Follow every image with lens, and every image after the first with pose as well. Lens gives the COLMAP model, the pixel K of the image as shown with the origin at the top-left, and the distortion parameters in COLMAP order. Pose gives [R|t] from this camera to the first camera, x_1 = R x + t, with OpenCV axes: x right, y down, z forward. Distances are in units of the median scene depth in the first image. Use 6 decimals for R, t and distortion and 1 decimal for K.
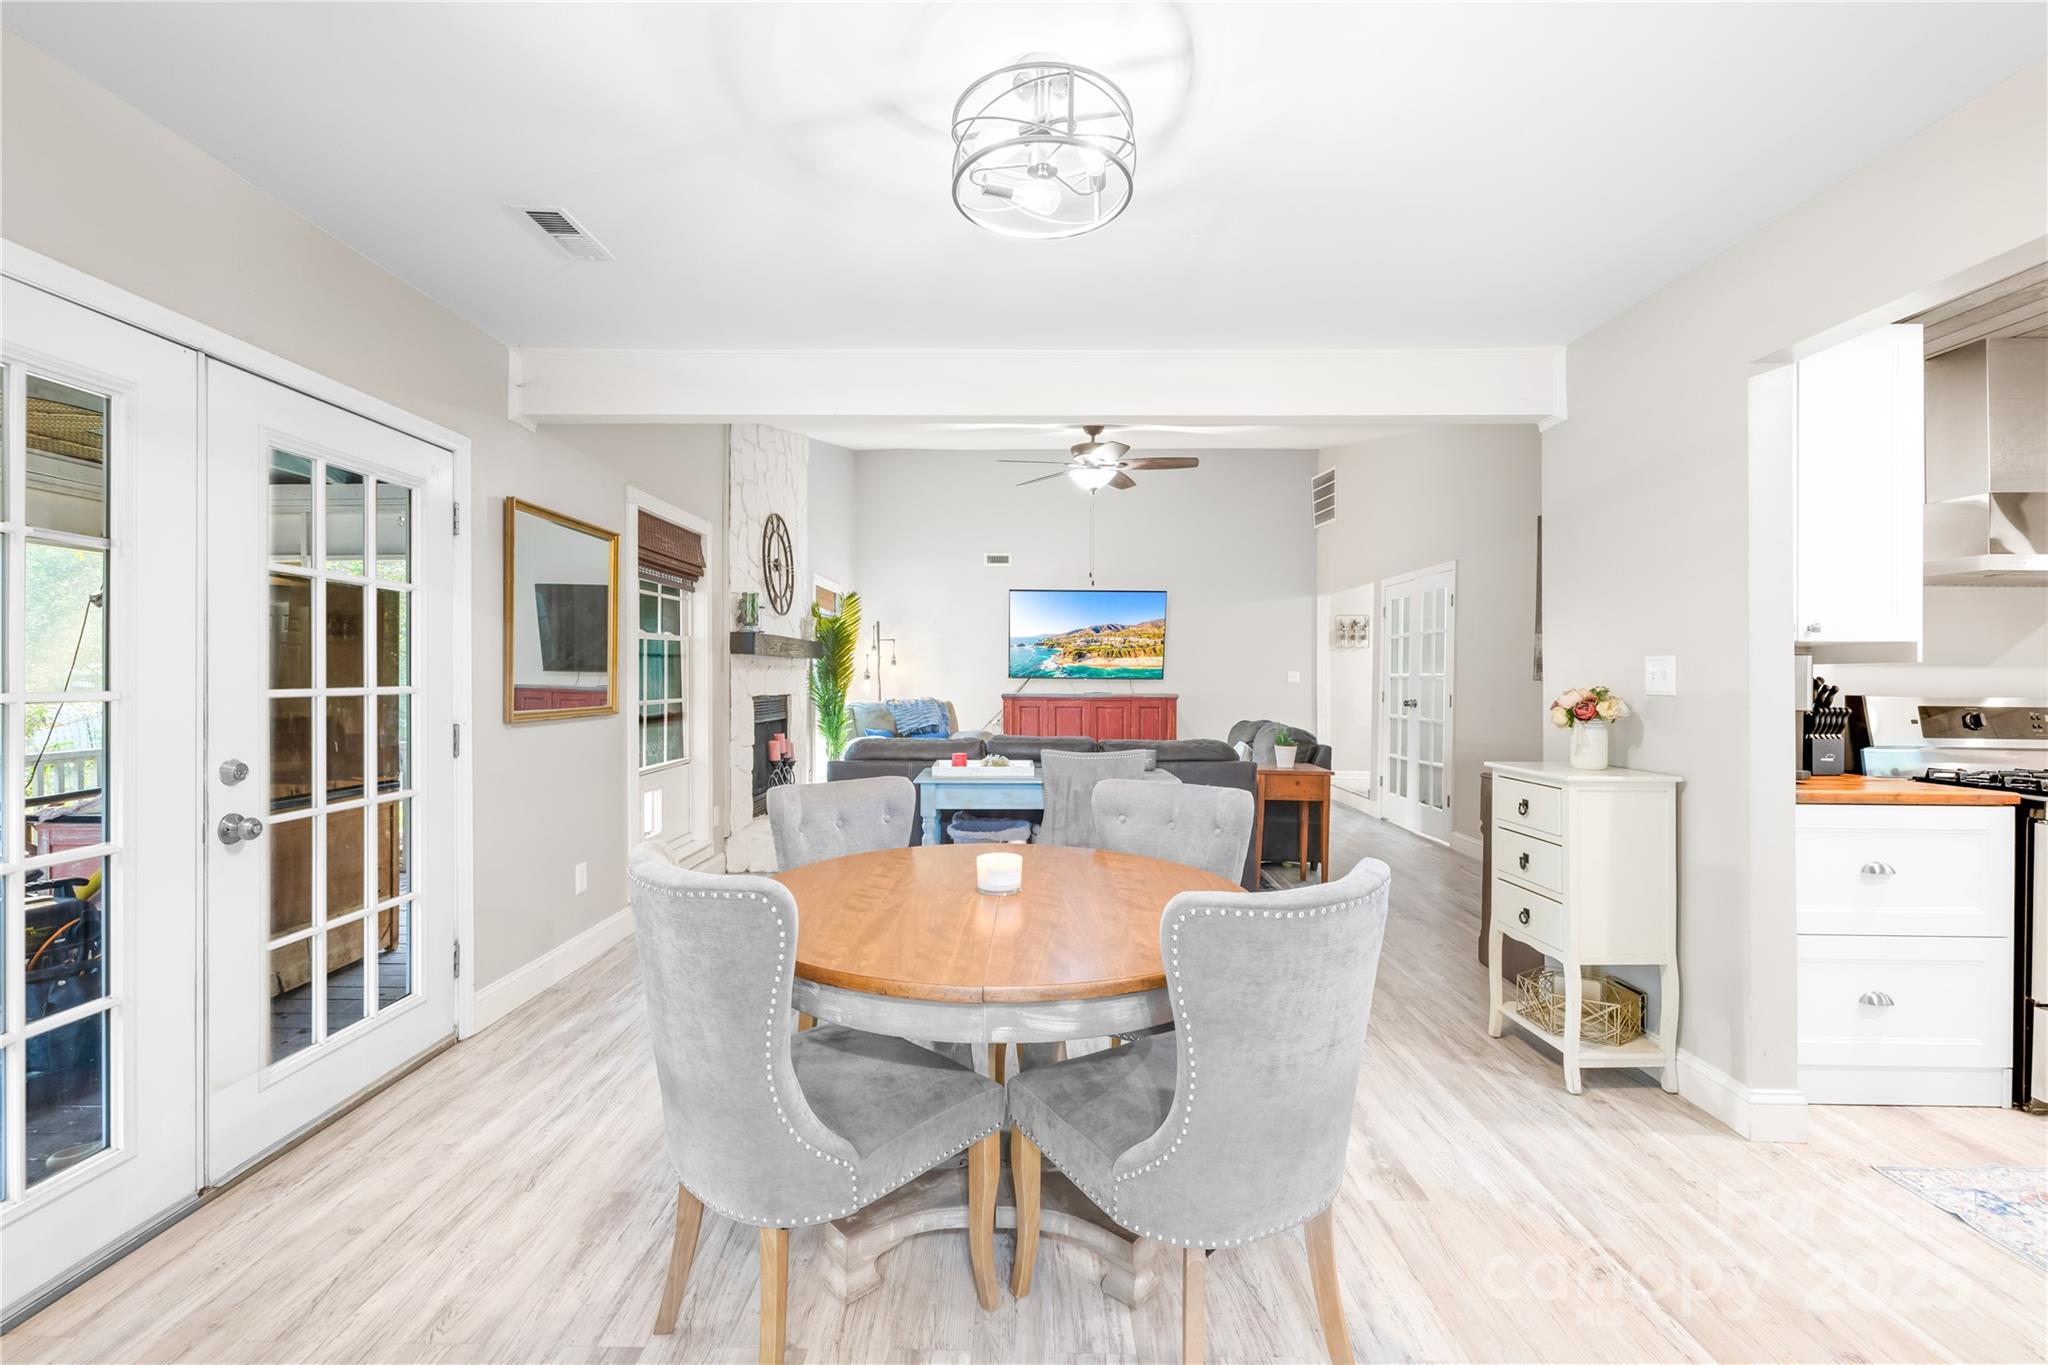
lens RADIAL K [[867.3, 0, 1015.9], [0, 867.3, 674.2], [0, 0, 1]] dist [-0.000302, 0.000065]
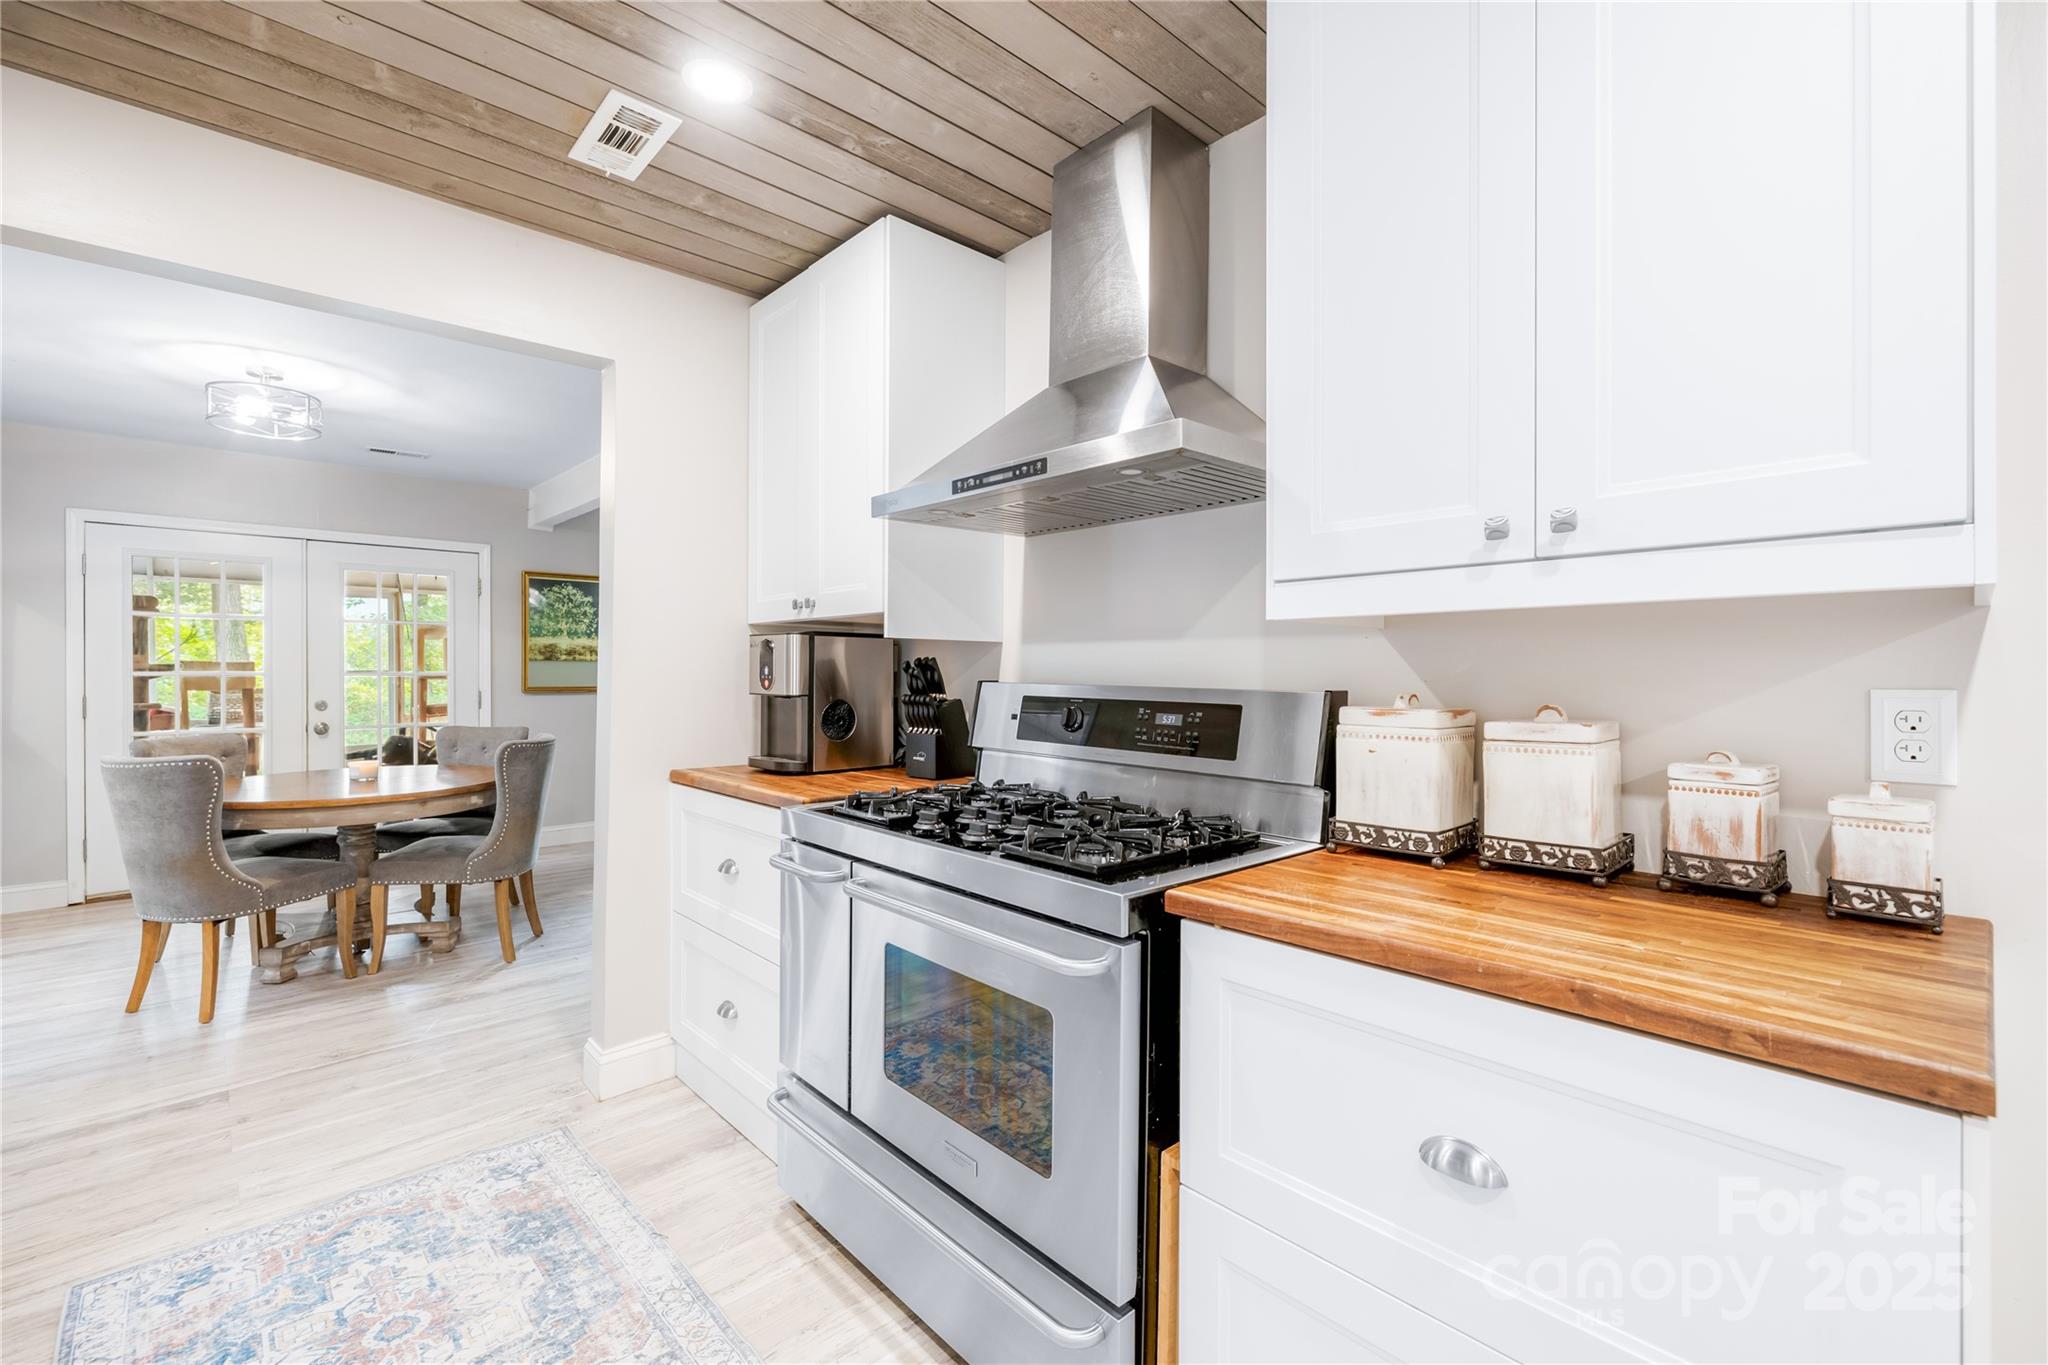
lens RADIAL K [[883.3, 0, 1034.2], [0, 883.3, 672.4], [0, 0, 1]] dist [0.000043, -0.000492]
pose [[0.694238, -0.002910, -0.719739, 1.609899], [0.001825, 0.999996, -0.002282, 0.019457], [0.719743, 0.000270, 0.694241, 0.500417]]
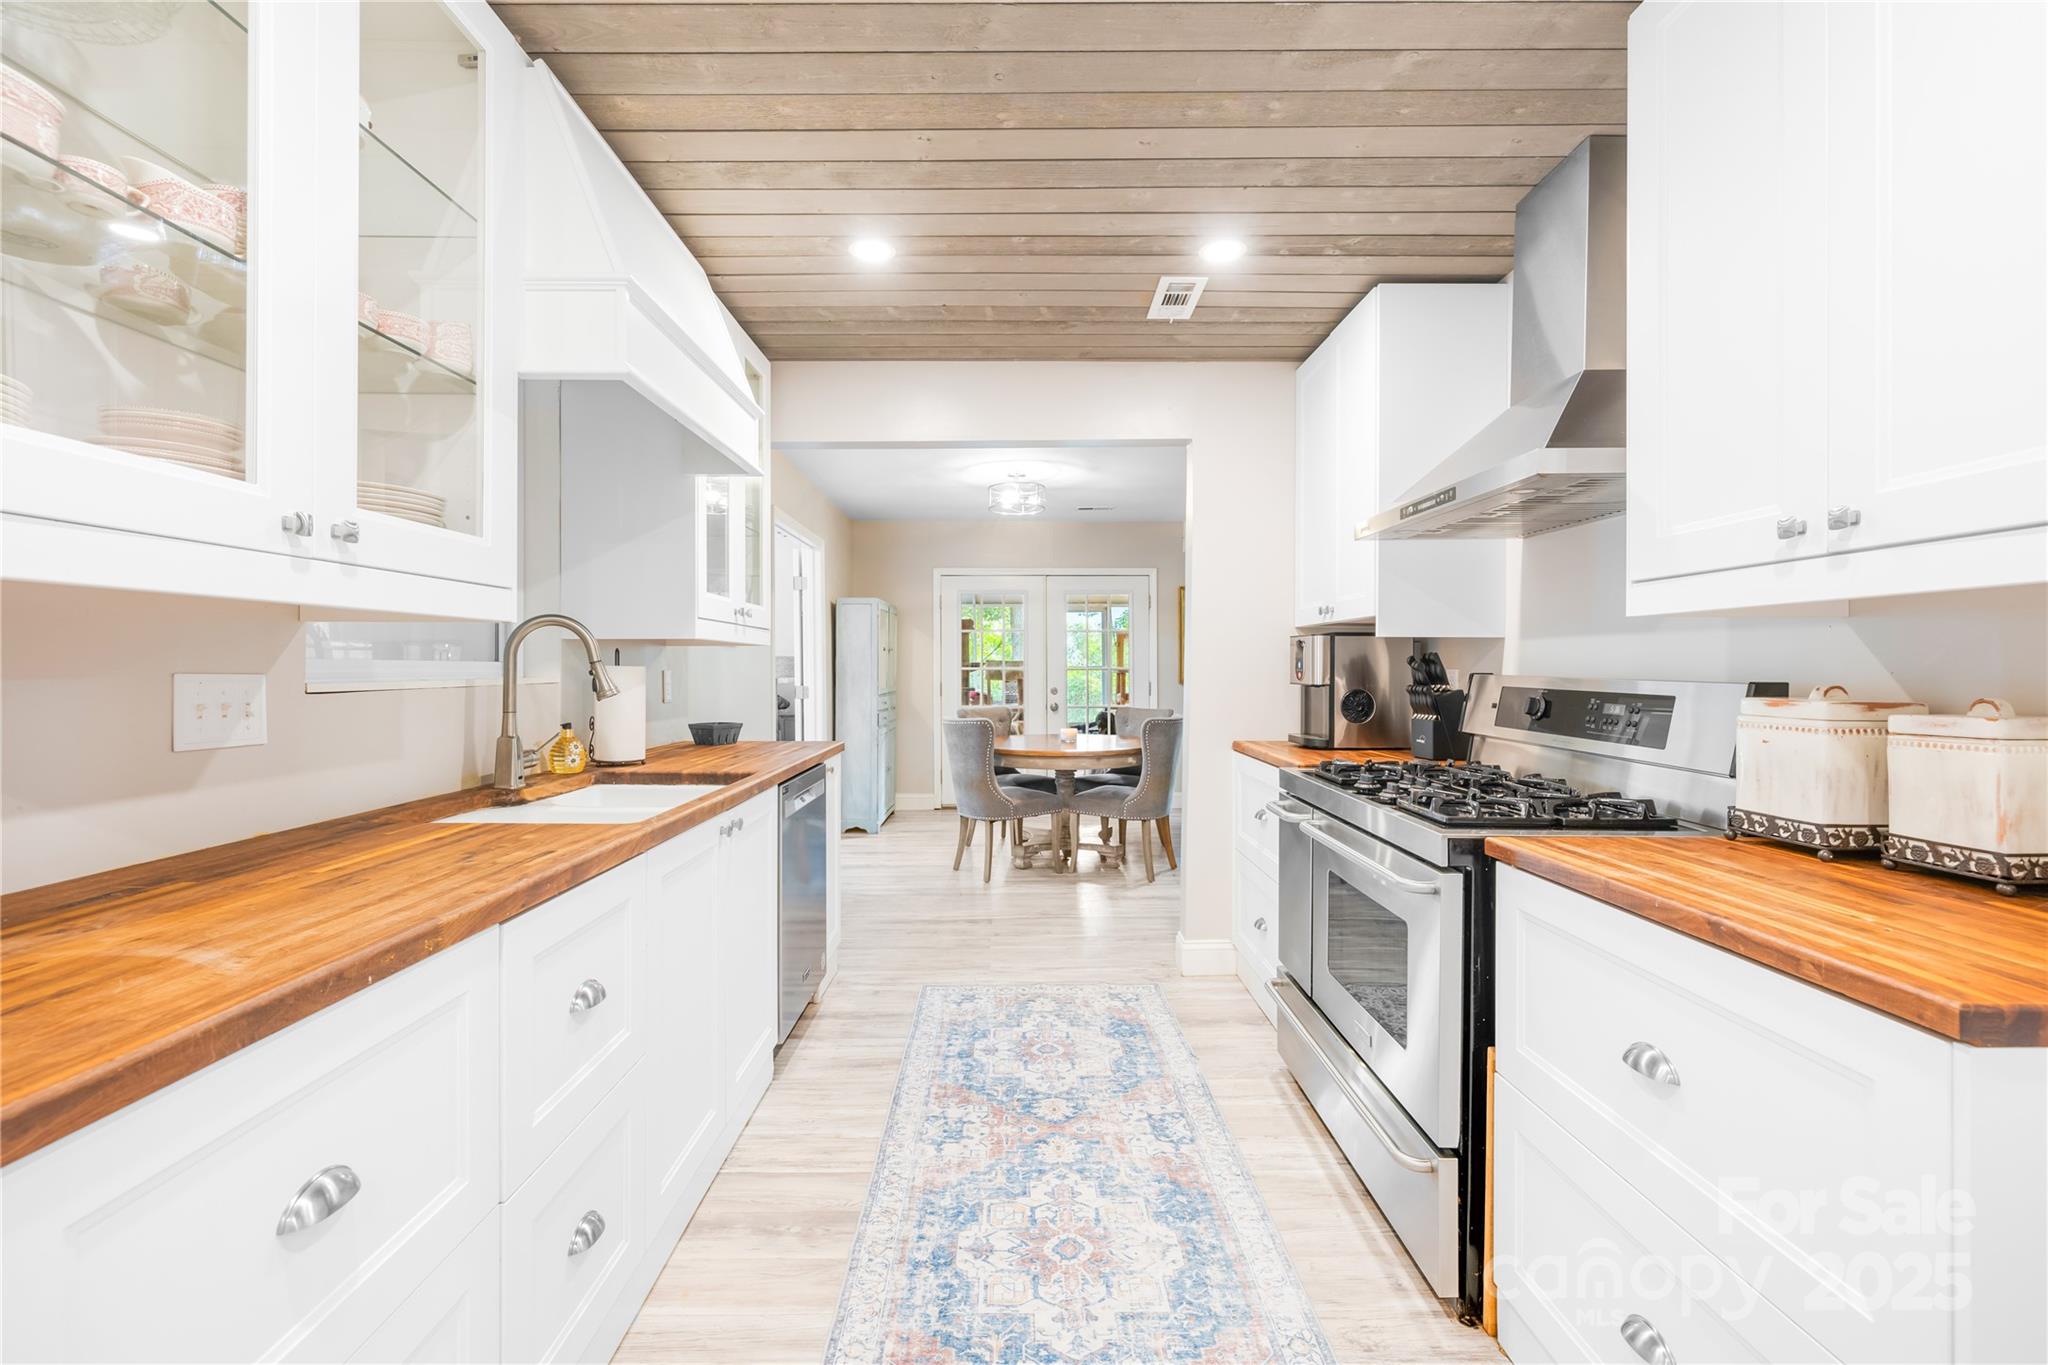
lens RADIAL K [[889.2, 0, 1014.5], [0, 889.2, 670.1], [0, 0, 1]] dist [-0.000416, -0.000097]
pose [[0.015164, -0.001242, -0.999884, 1.887111], [0.000938, 0.999999, -0.001228, 0.022556], [0.999885, -0.000919, 0.015165, 0.547651]]
